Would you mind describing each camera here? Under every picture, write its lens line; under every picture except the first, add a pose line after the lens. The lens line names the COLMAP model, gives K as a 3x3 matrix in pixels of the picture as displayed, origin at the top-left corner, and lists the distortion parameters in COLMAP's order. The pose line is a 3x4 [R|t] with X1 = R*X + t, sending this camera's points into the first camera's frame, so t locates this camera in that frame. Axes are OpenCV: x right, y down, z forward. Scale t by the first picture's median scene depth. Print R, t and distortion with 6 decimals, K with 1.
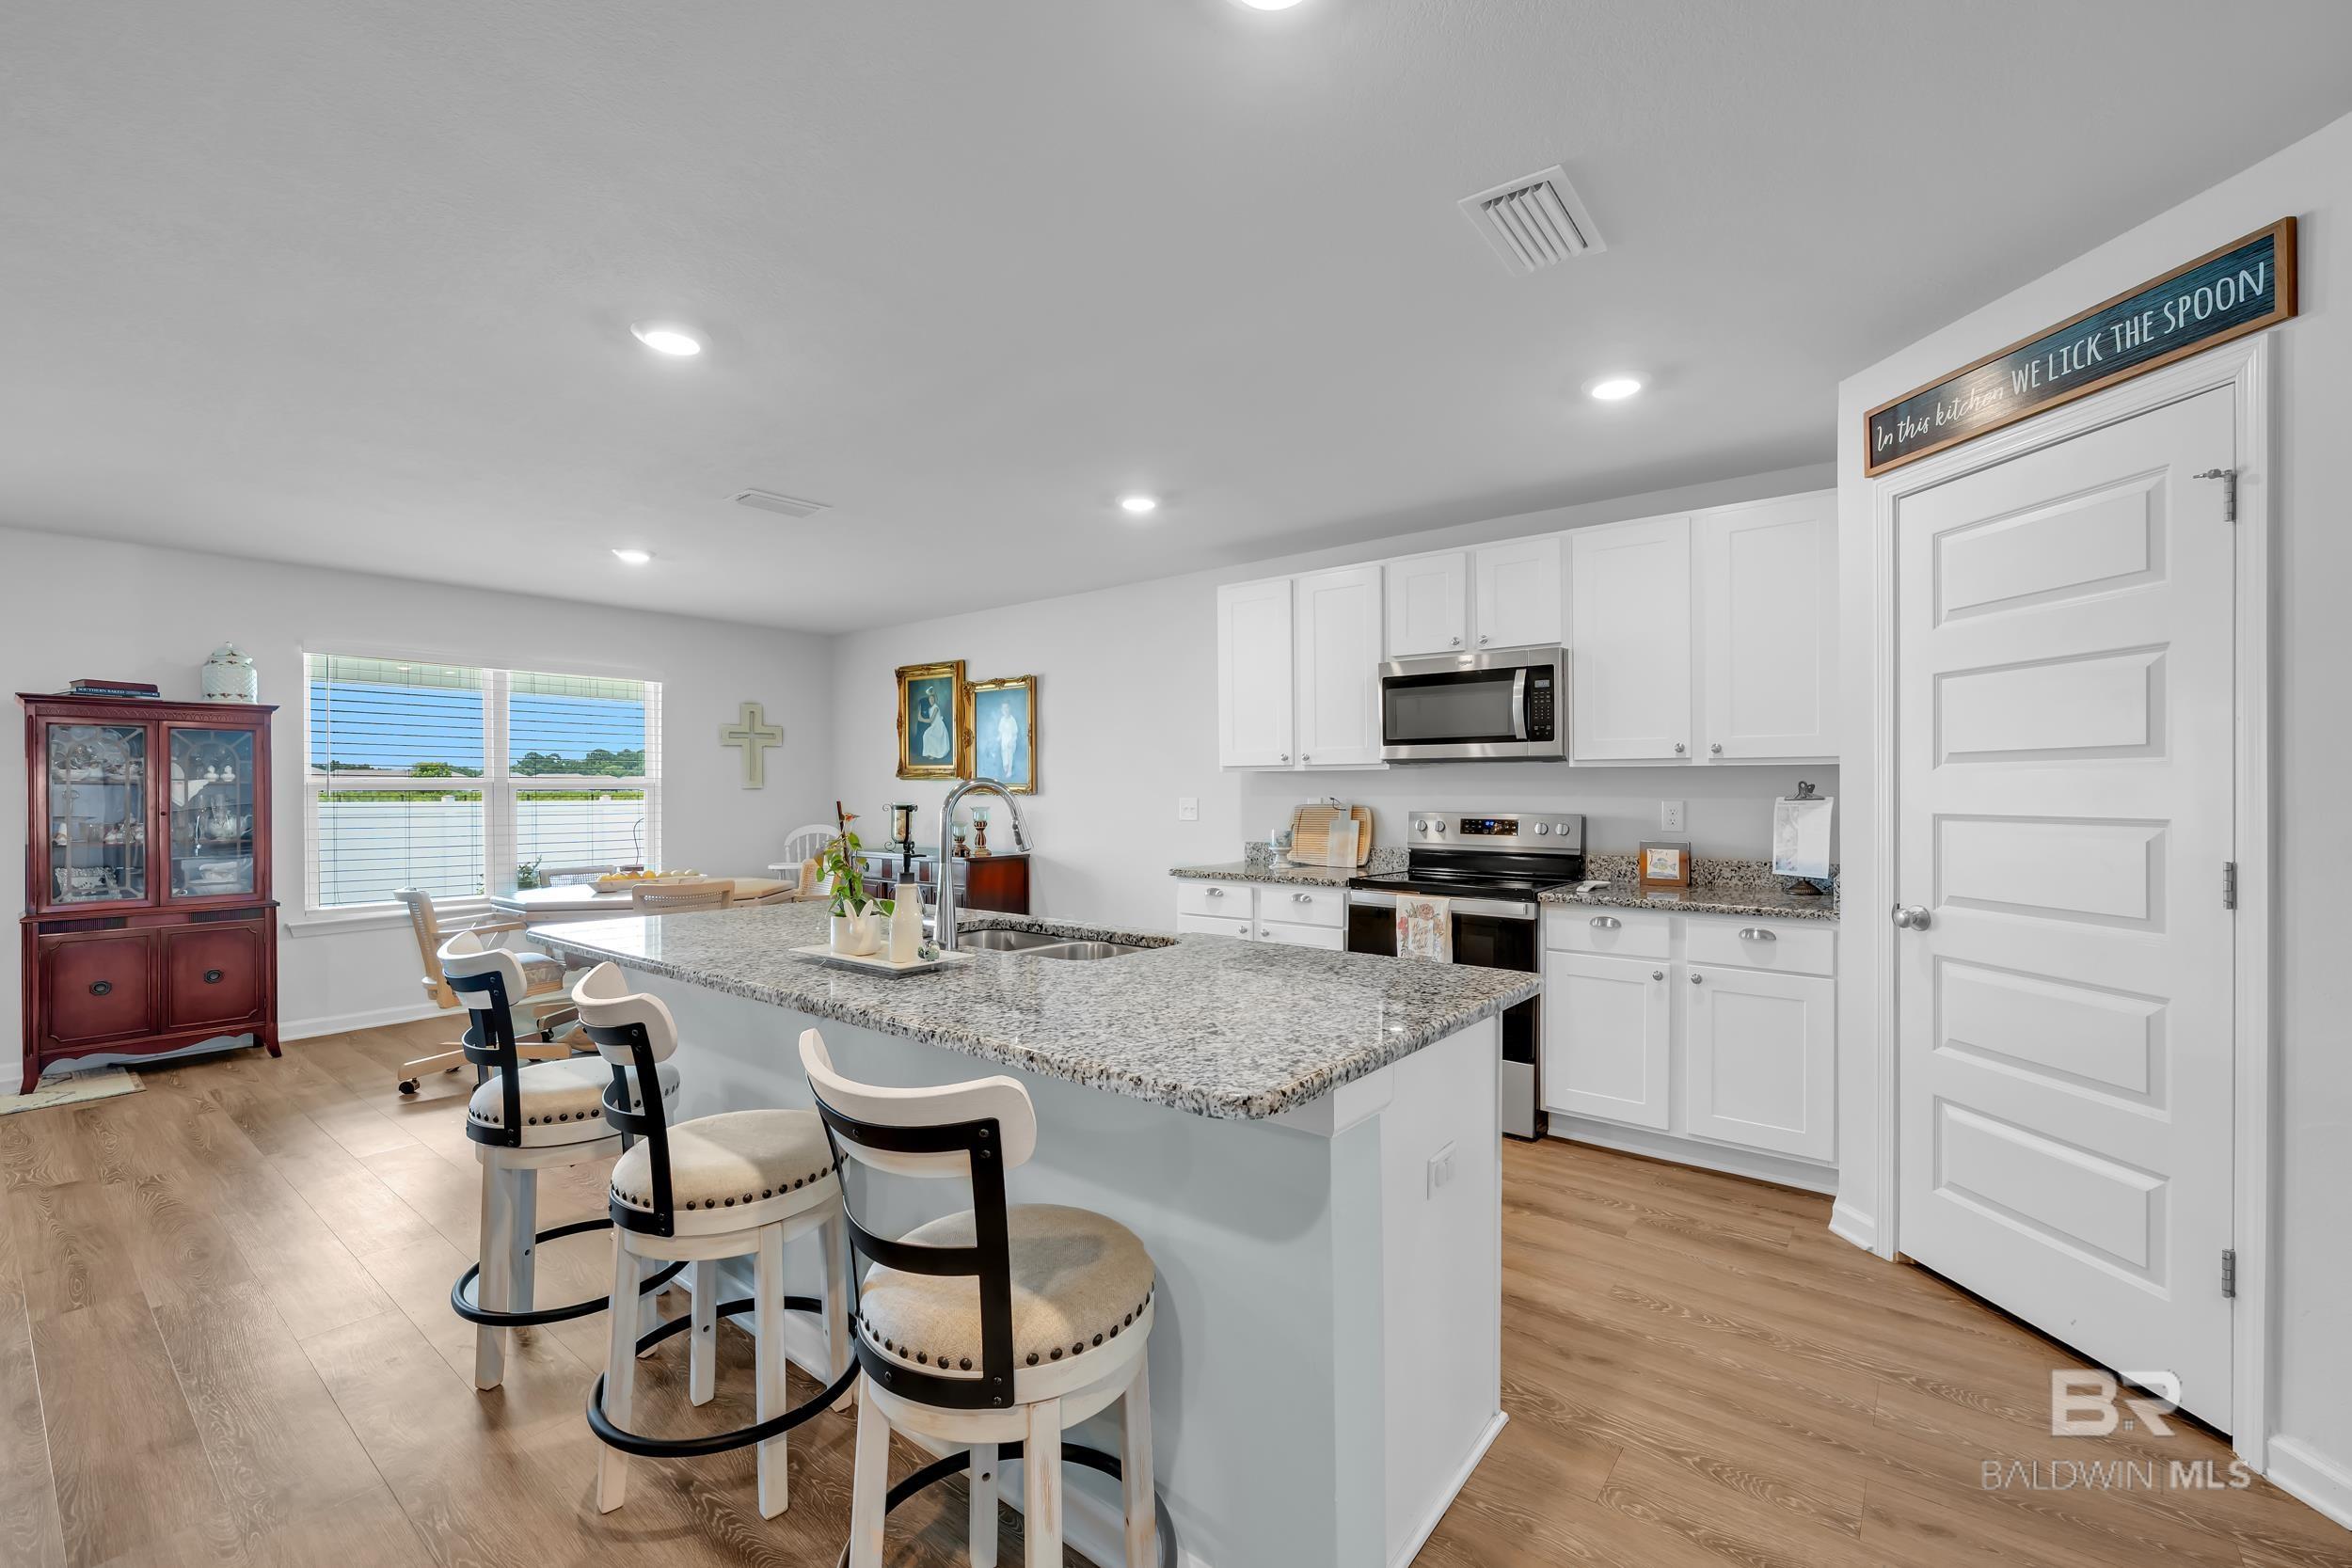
lens RADIAL K [[977.1, 0, 1189.9], [0, 977.1, 798.3], [0, 0, 1]] dist [-0.004289, 0.000637]
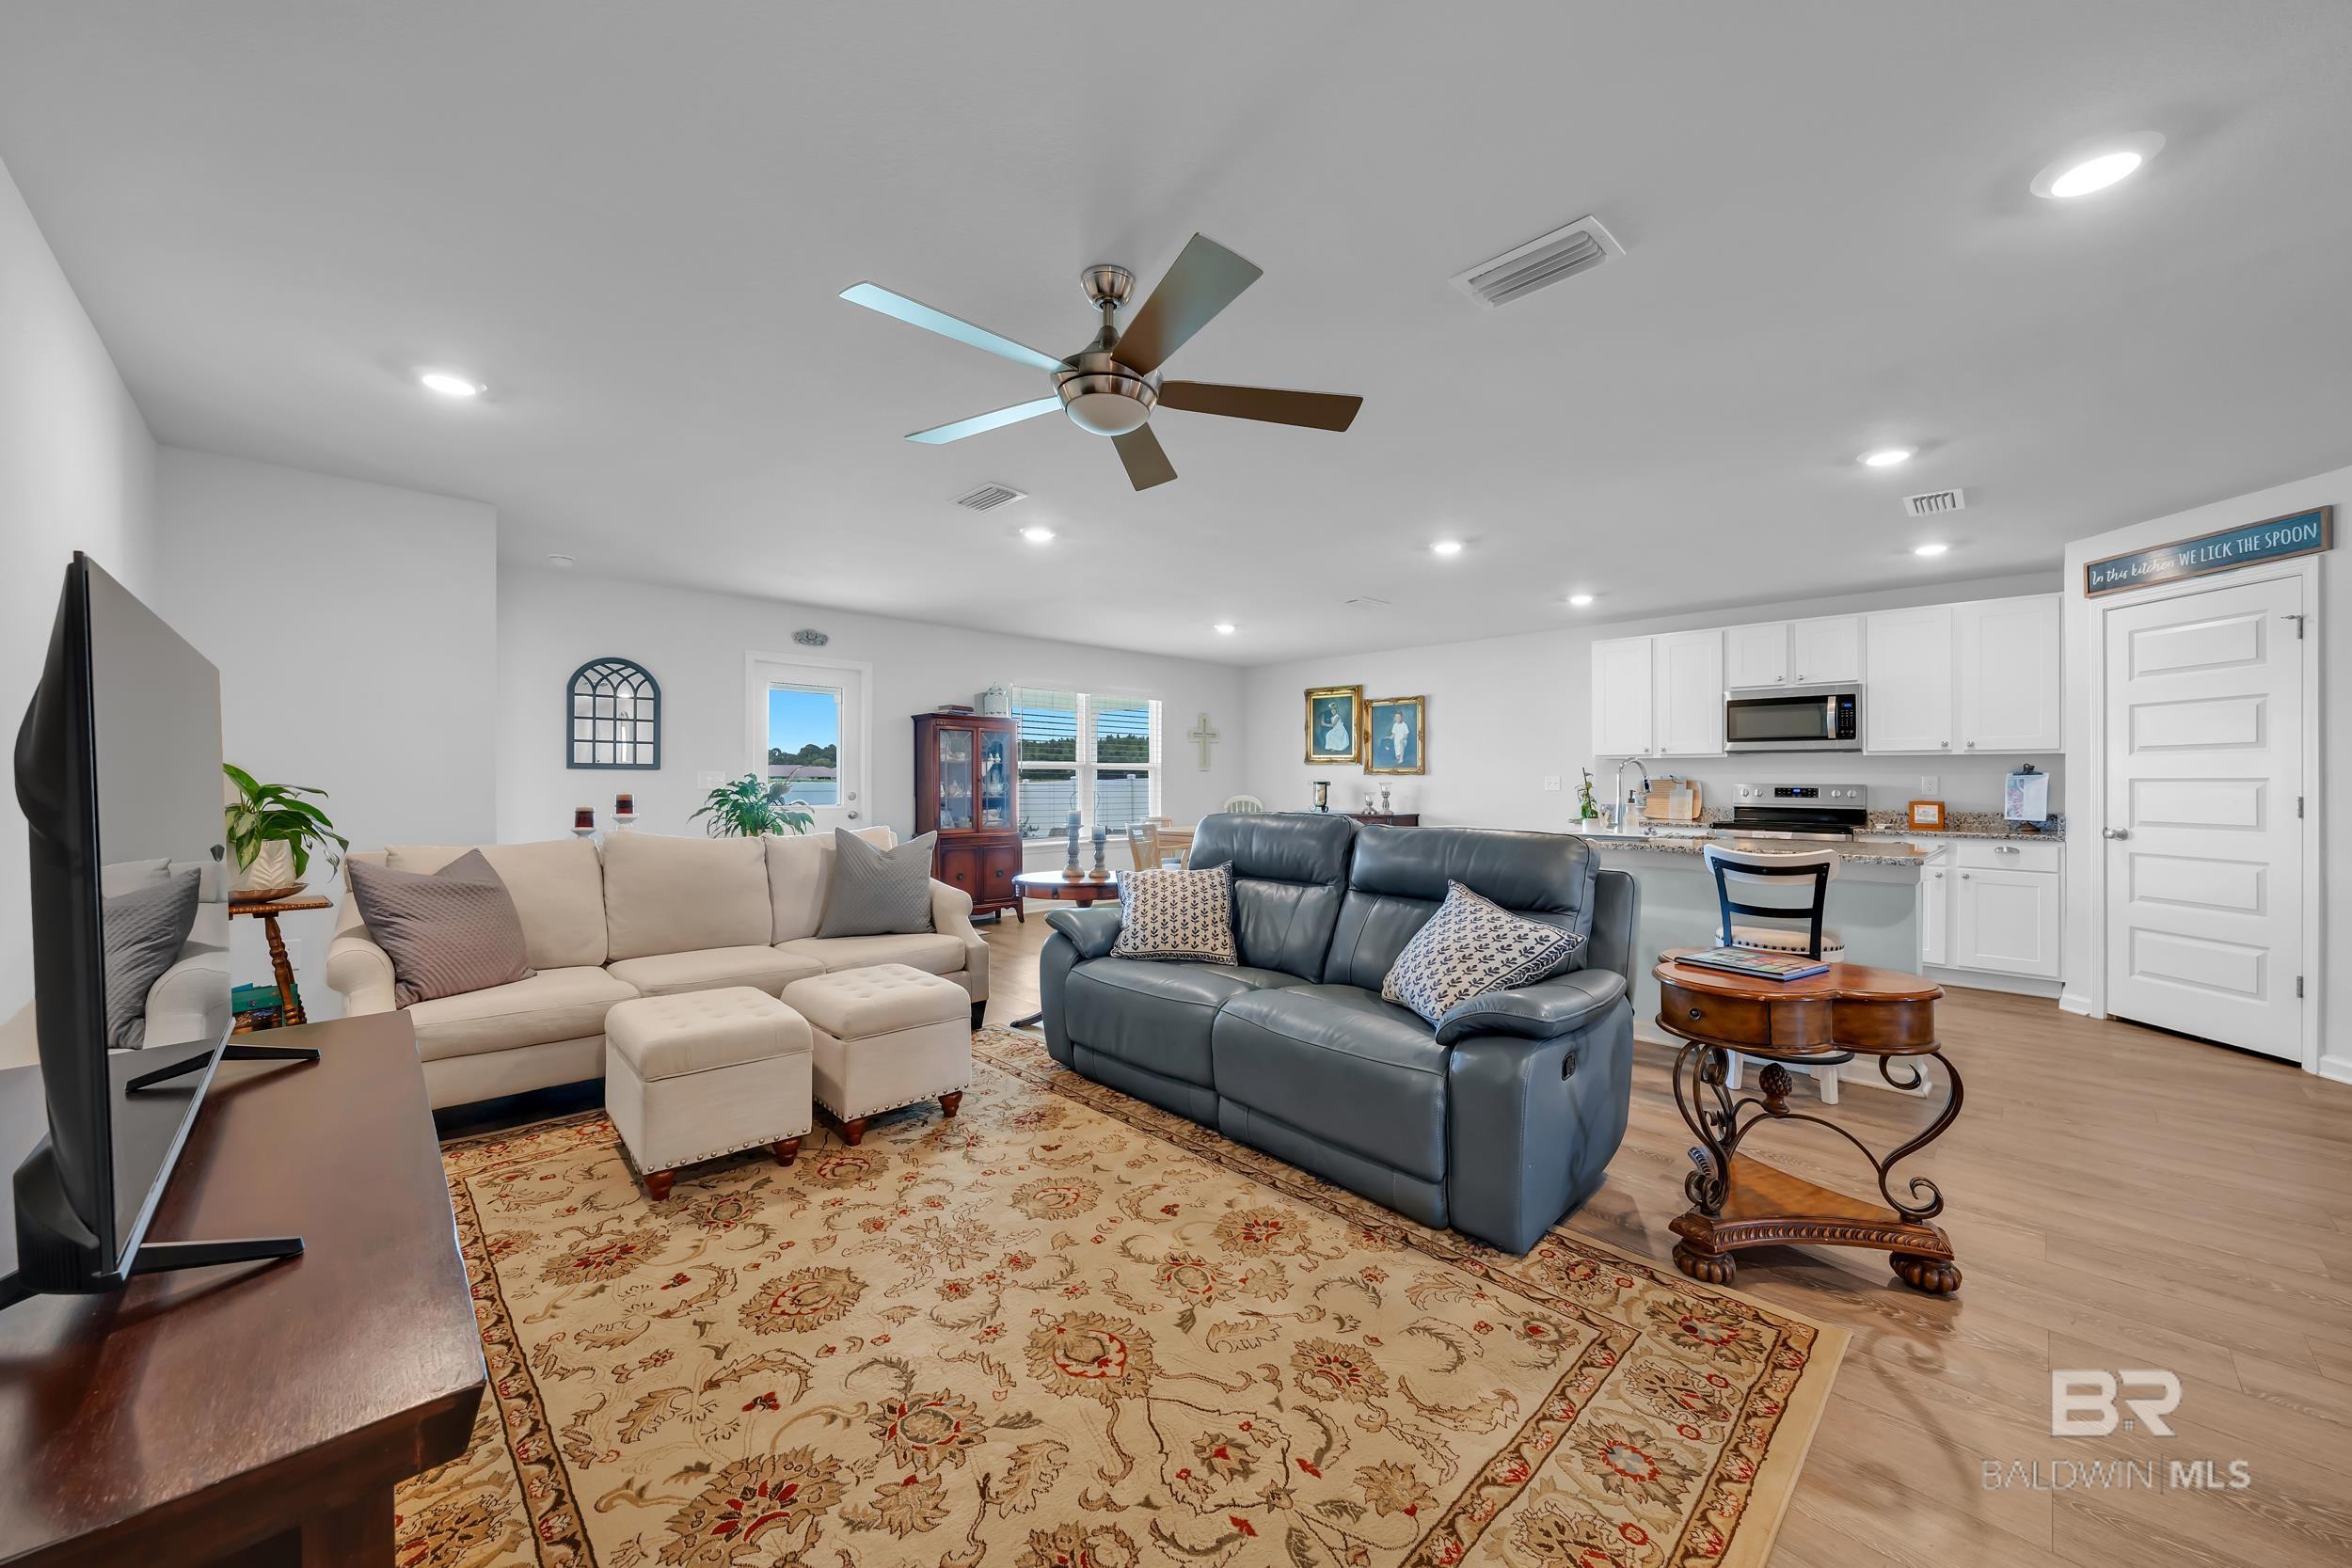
lens RADIAL K [[873.6, 0, 1183.5], [0, 873.6, 783.4], [0, 0, 1]] dist [-0.003595, 0.000725]
pose [[0.992547, 0.005343, -0.121746, -0.727342], [-0.006077, 0.999965, -0.005666, 0.039628], [0.121712, 0.006363, 0.992545, -0.767212]]
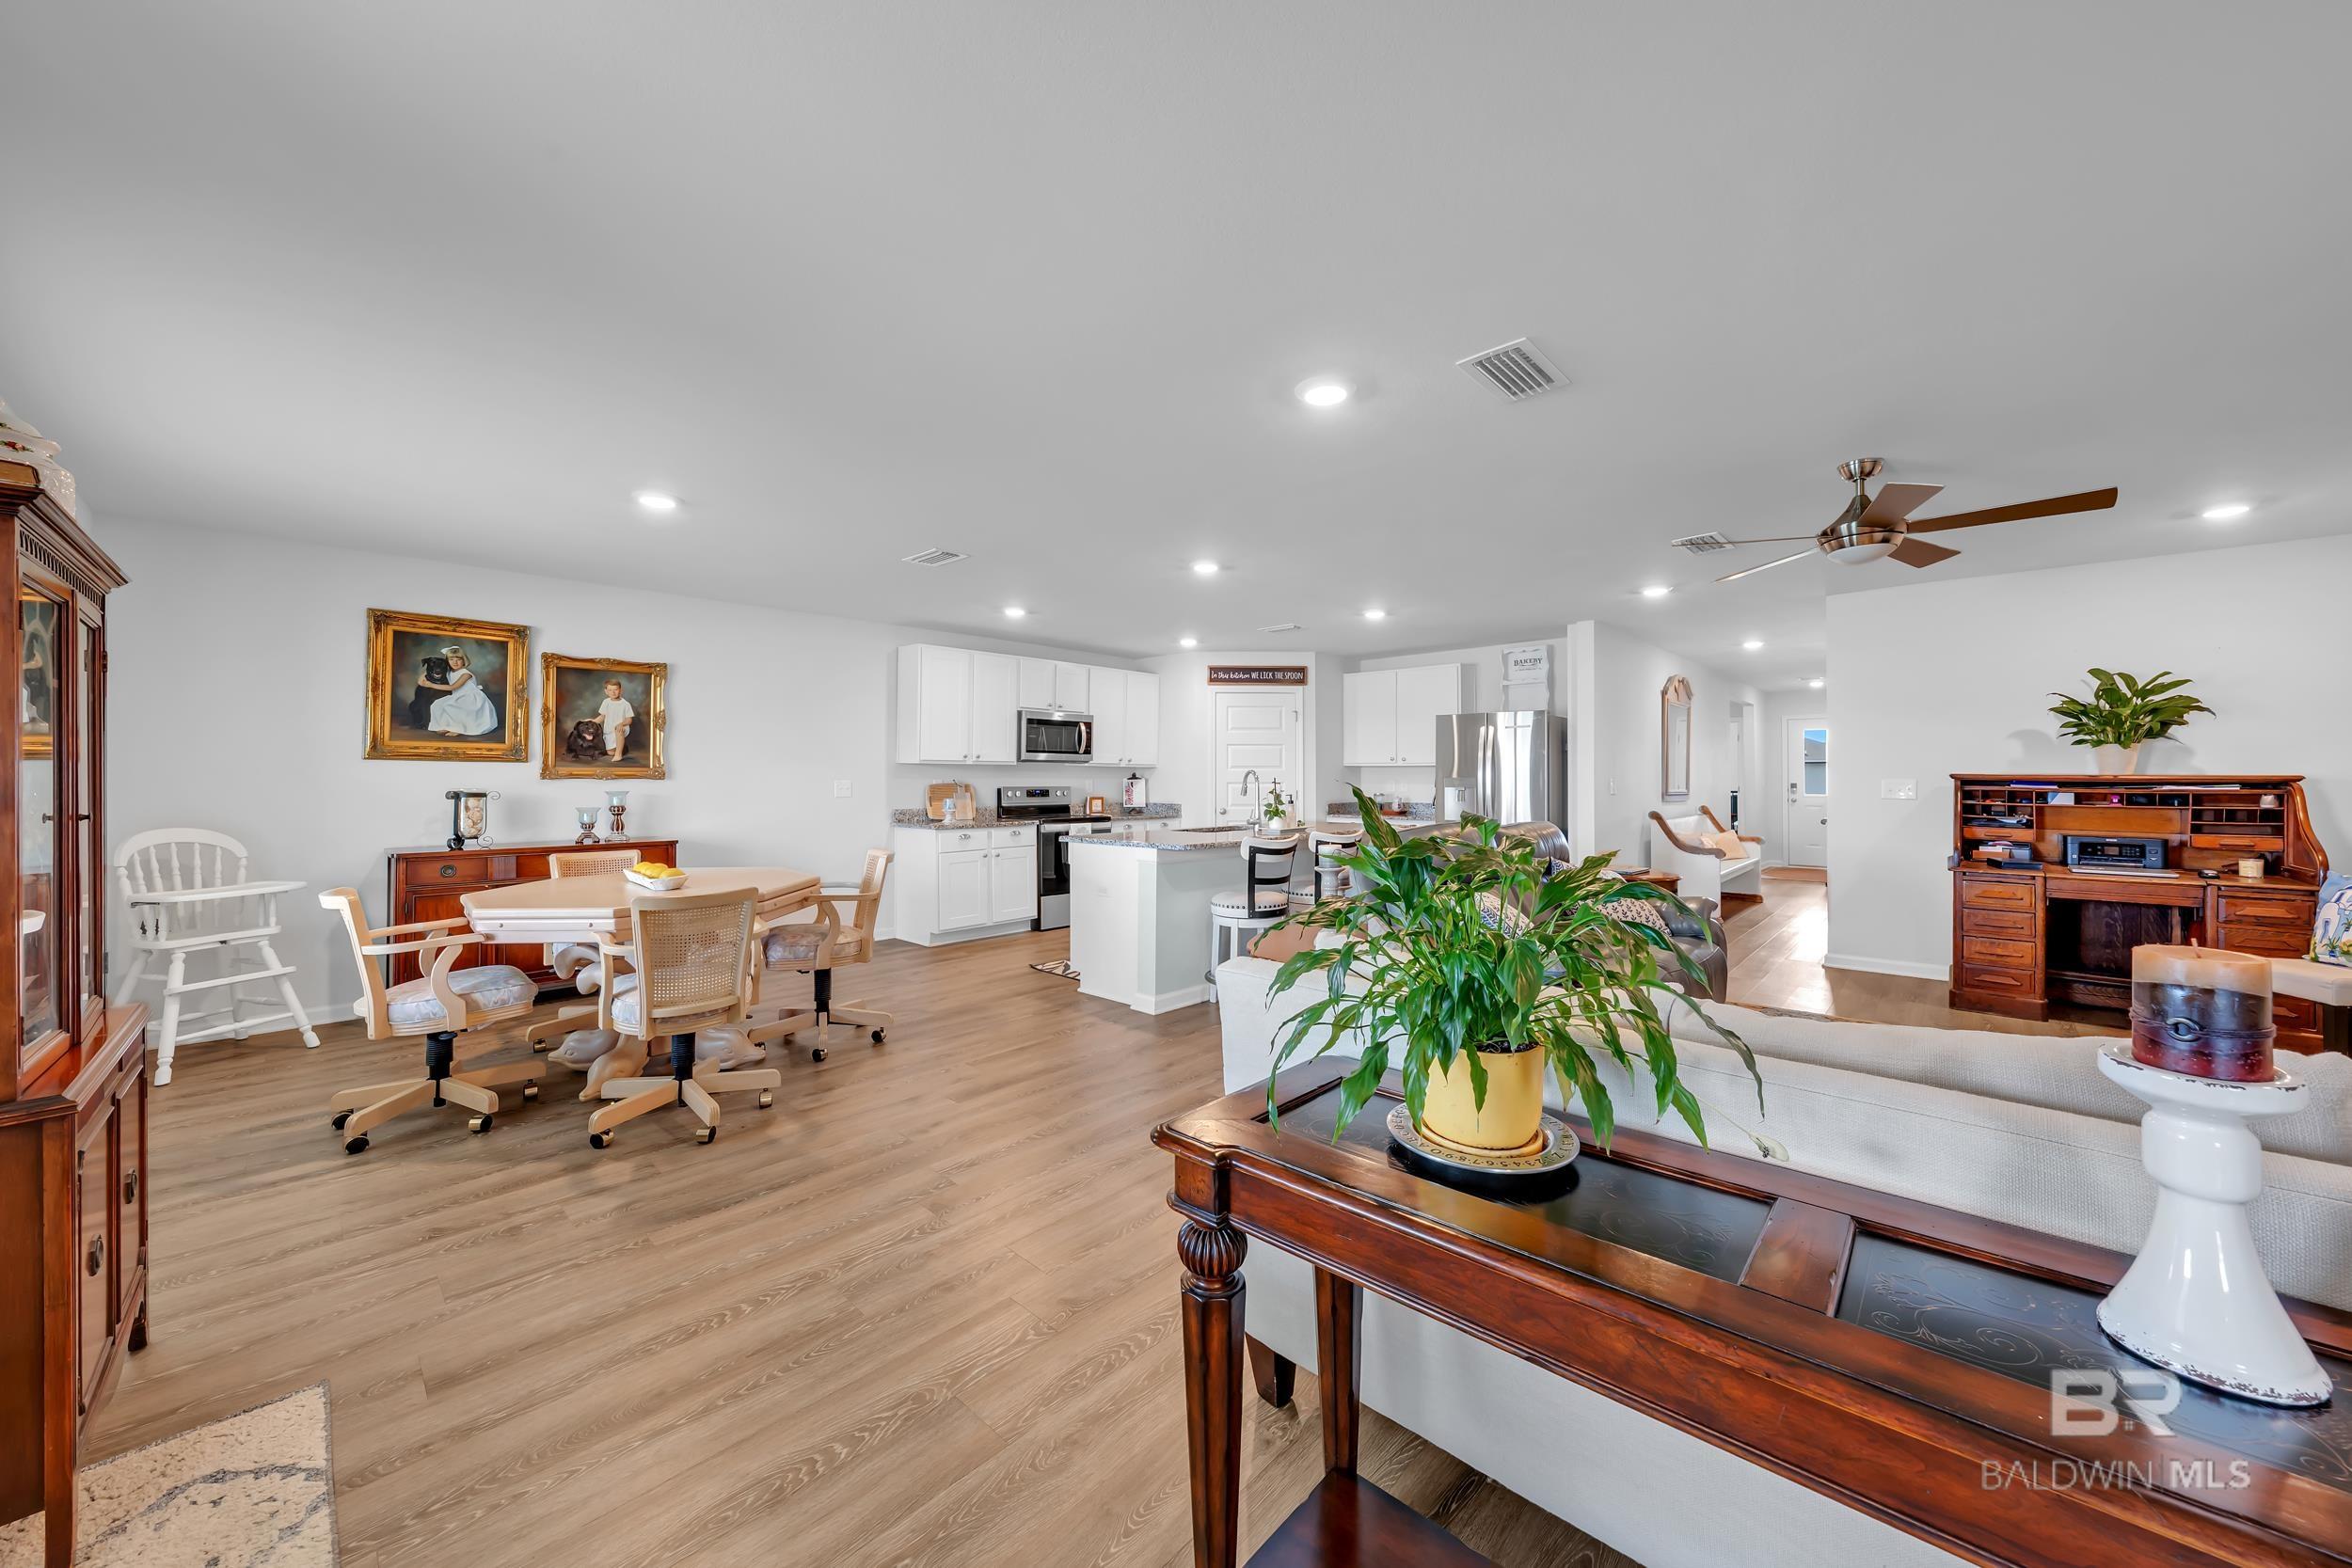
lens RADIAL K [[820.0, 0, 1181.2], [0, 820.0, 774.9], [0, 0, 1]] dist [-0.000611, 0.000356]
pose [[0.085810, 0.004095, 0.996303, -1.959373], [0.008543, 0.999952, -0.004846, 0.001512], [-0.996275, 0.008927, 0.085771, 0.764280]]
